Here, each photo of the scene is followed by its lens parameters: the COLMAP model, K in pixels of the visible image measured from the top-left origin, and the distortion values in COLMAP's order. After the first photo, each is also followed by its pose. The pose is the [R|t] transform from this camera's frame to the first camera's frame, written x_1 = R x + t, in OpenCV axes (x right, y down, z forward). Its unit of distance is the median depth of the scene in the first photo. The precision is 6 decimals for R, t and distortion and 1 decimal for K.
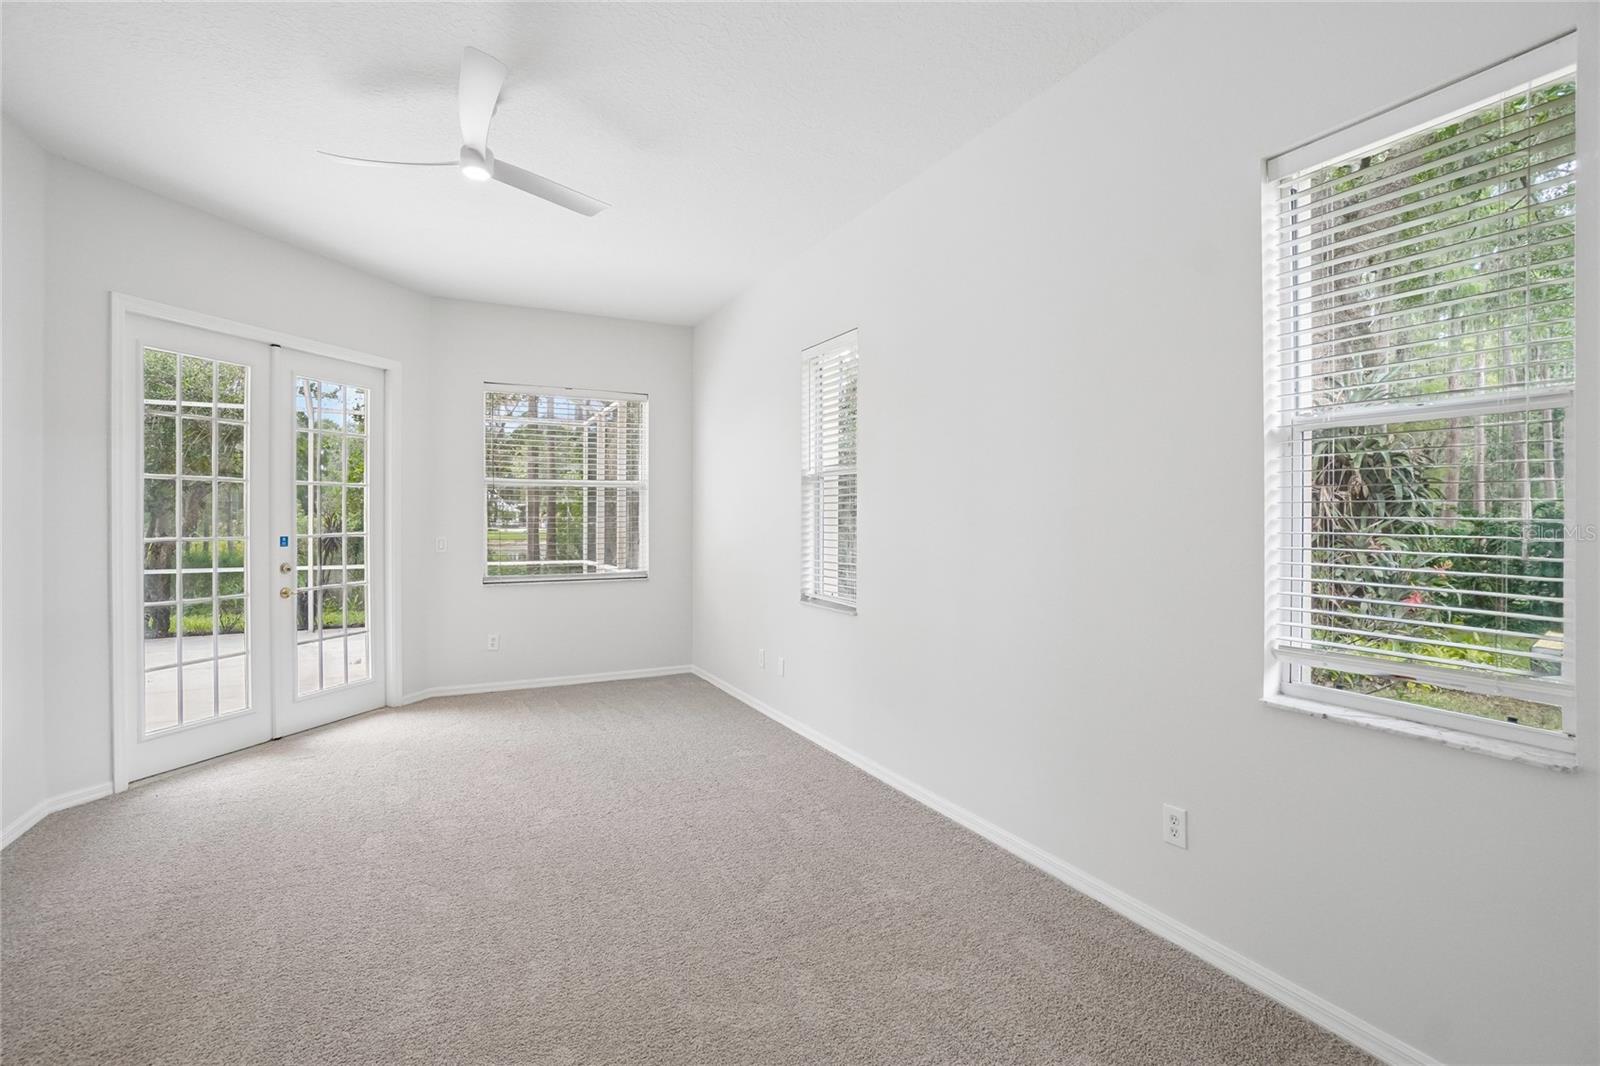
lens RADIAL K [[714.9, 0, 794.8], [0, 714.9, 533.3], [0, 0, 1]] dist [-0.061459, 0.021731]
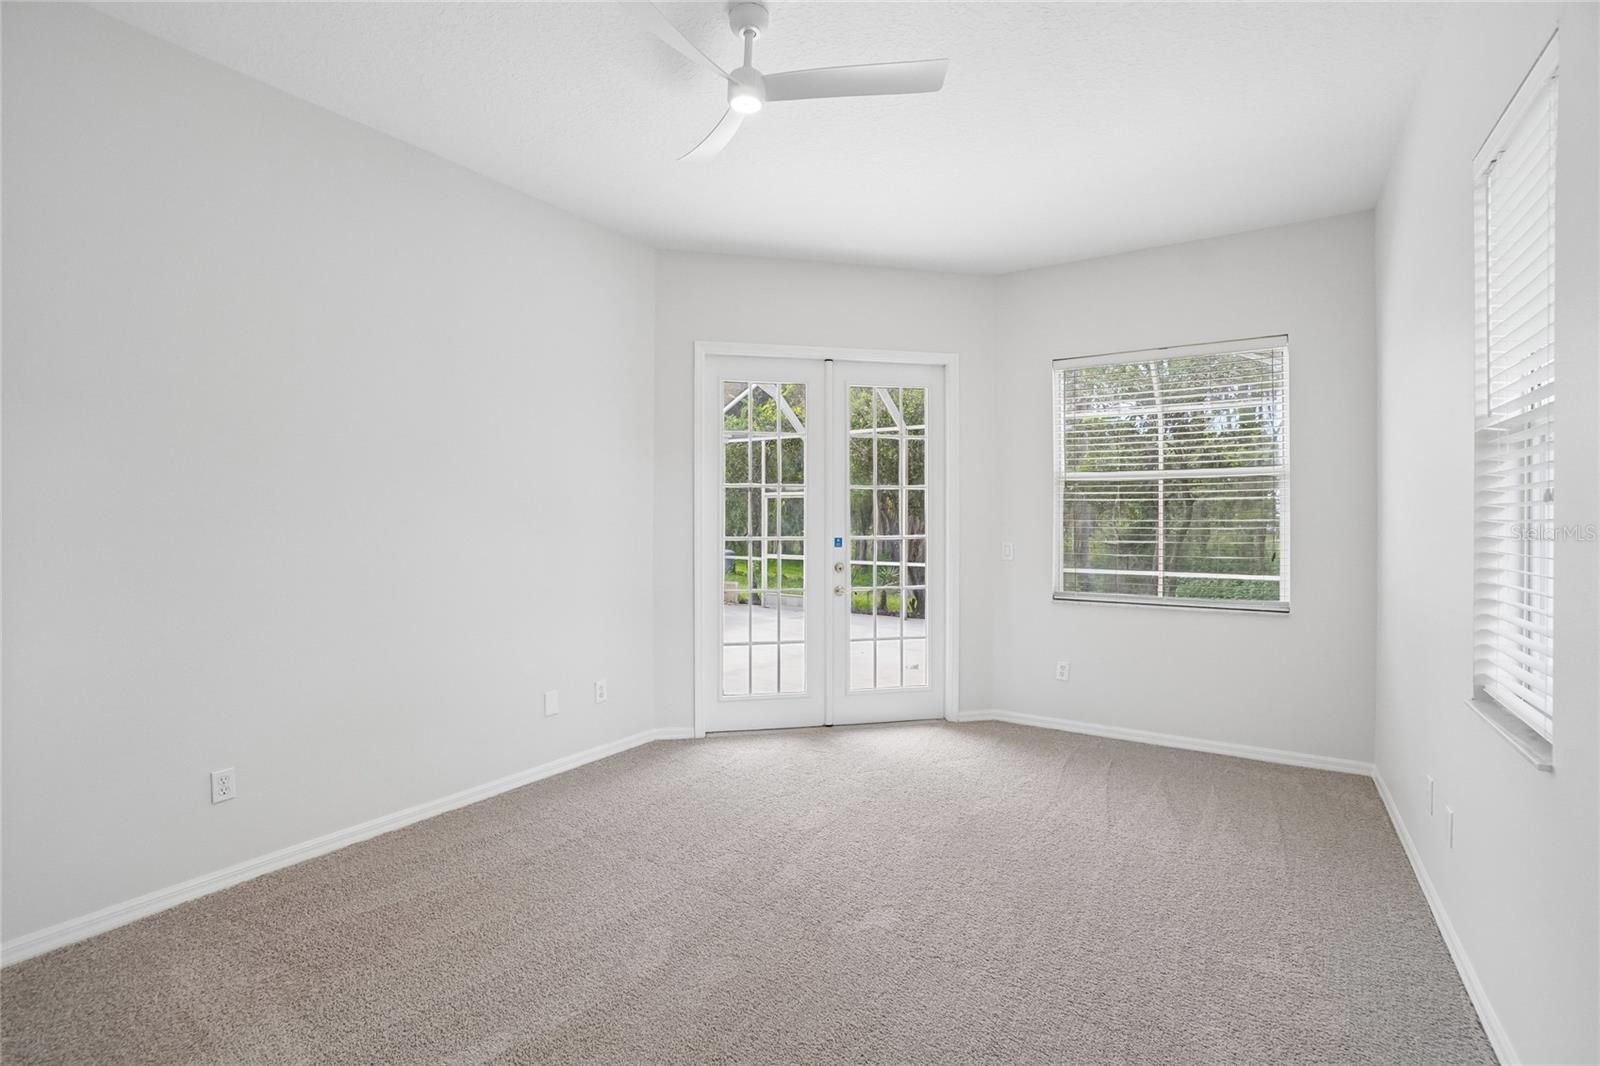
lens RADIAL K [[714.9, 0, 805.1], [0, 714.9, 524.0], [0, 0, 1]] dist [-0.061459, 0.021731]
pose [[0.482075, 0.003614, -0.876122, 0.195706], [-0.021263, 0.999745, -0.007576, -0.006814], [0.875872, 0.022281, 0.482029, 0.421259]]
